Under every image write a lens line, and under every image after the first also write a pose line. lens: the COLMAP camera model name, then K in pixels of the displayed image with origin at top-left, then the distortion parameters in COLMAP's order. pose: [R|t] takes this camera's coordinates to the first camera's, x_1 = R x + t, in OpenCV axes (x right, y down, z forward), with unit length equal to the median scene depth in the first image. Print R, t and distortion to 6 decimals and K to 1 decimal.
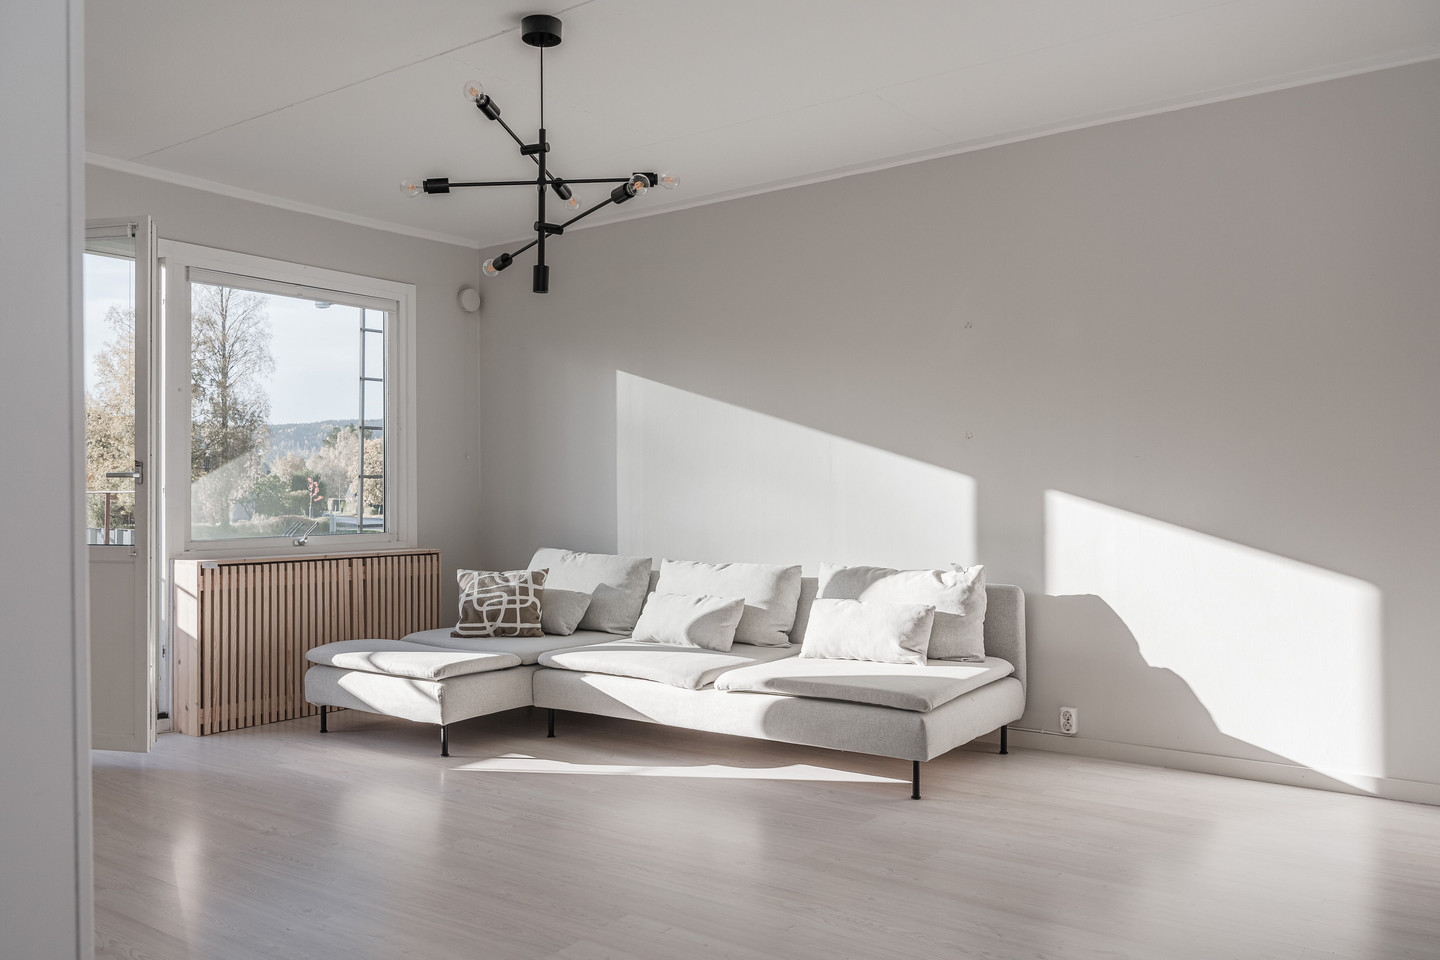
lens RADIAL K [[1083.4, 0, 596.1], [0, 1083.4, 477.2], [0, 0, 1]] dist [0.002877, 0.003684]
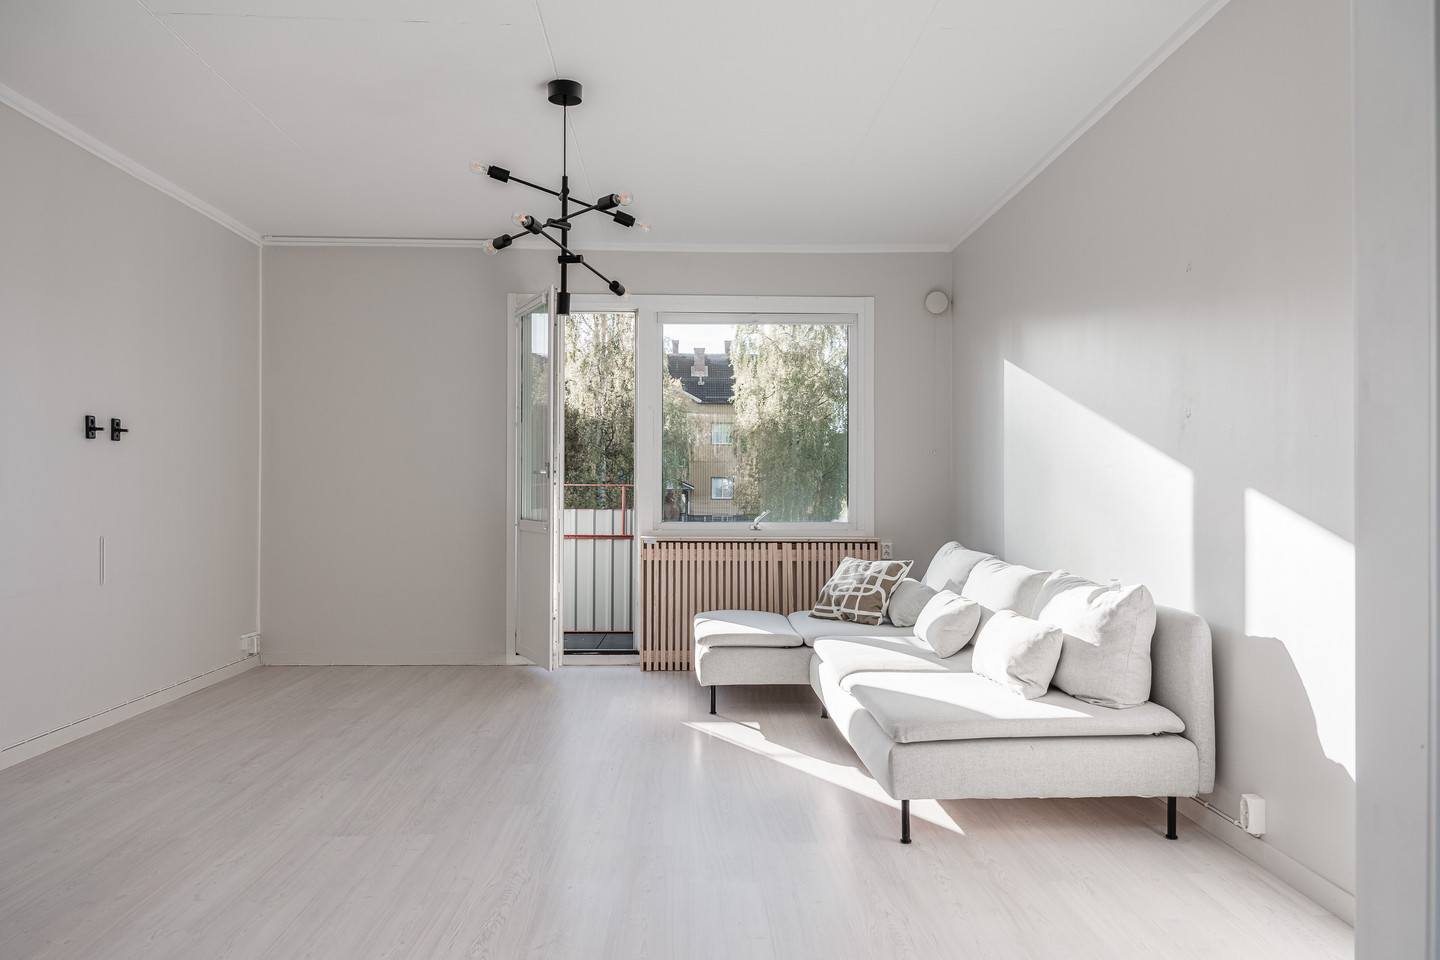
lens RADIAL K [[961.4, 0, 693.8], [0, 961.4, 481.9], [0, 0, 1]] dist [-0.023118, 0.000614]
pose [[0.683805, 0.002743, -0.729660, 0.512894], [0.004177, 0.999962, 0.007674, 0.001772], [0.729653, -0.008296, 0.683767, 0.247907]]
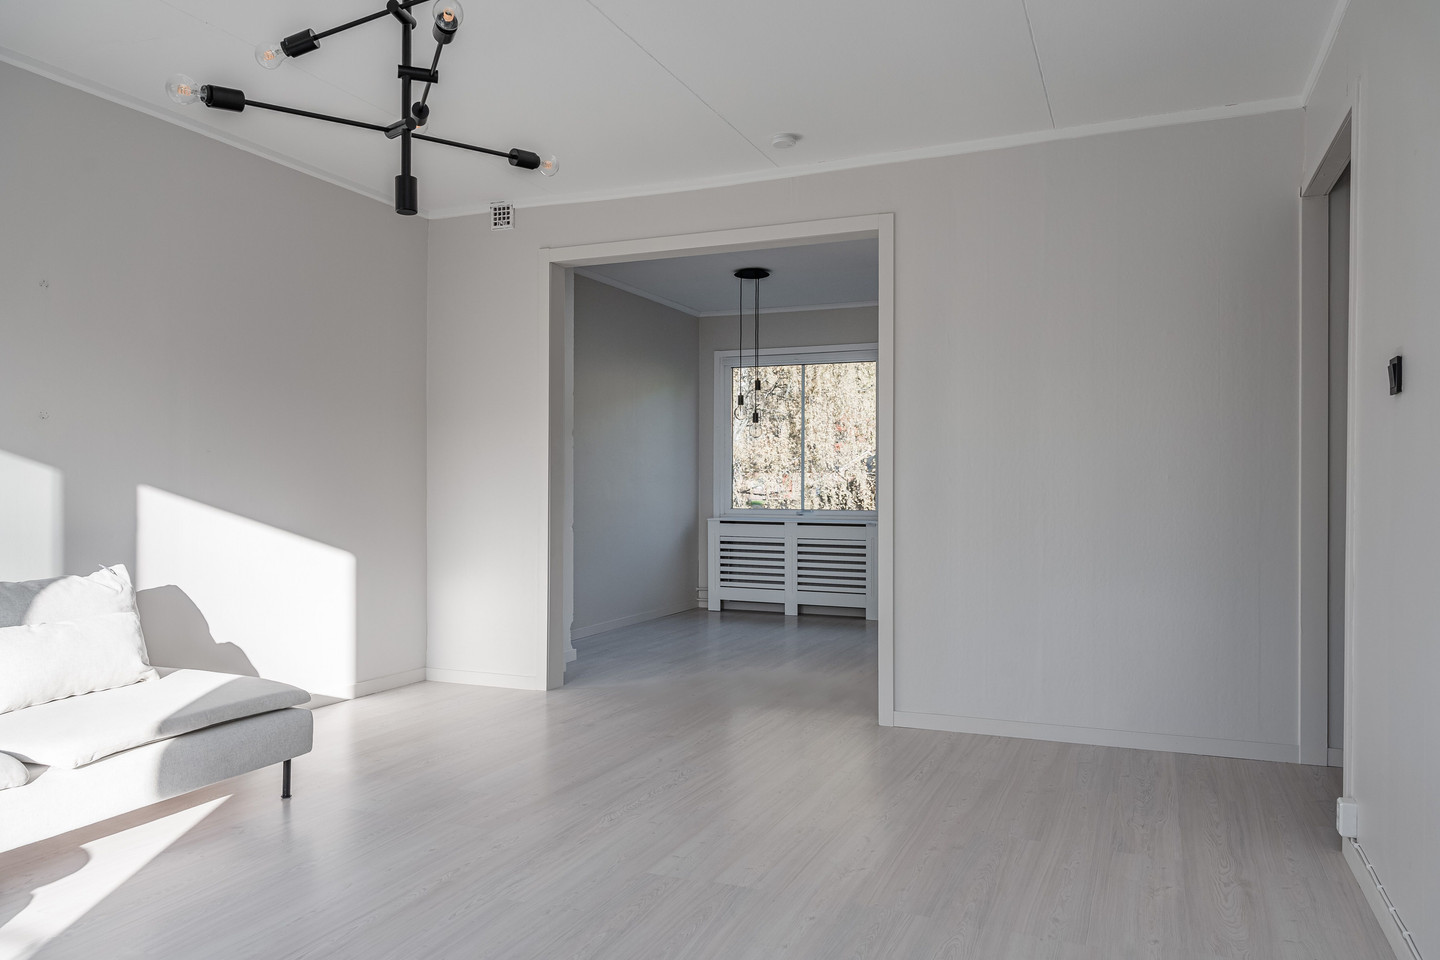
lens RADIAL K [[1066.3, 0, 720.0], [0, 1066.3, 480.0], [0, 0, 1]] dist [-0.003268, -0.001564]
pose [[-0.305036, 0.012159, 0.952263, -0.516462], [-0.019845, 0.999620, -0.019121, 0.014708], [-0.952134, -0.024730, -0.304679, 0.645716]]
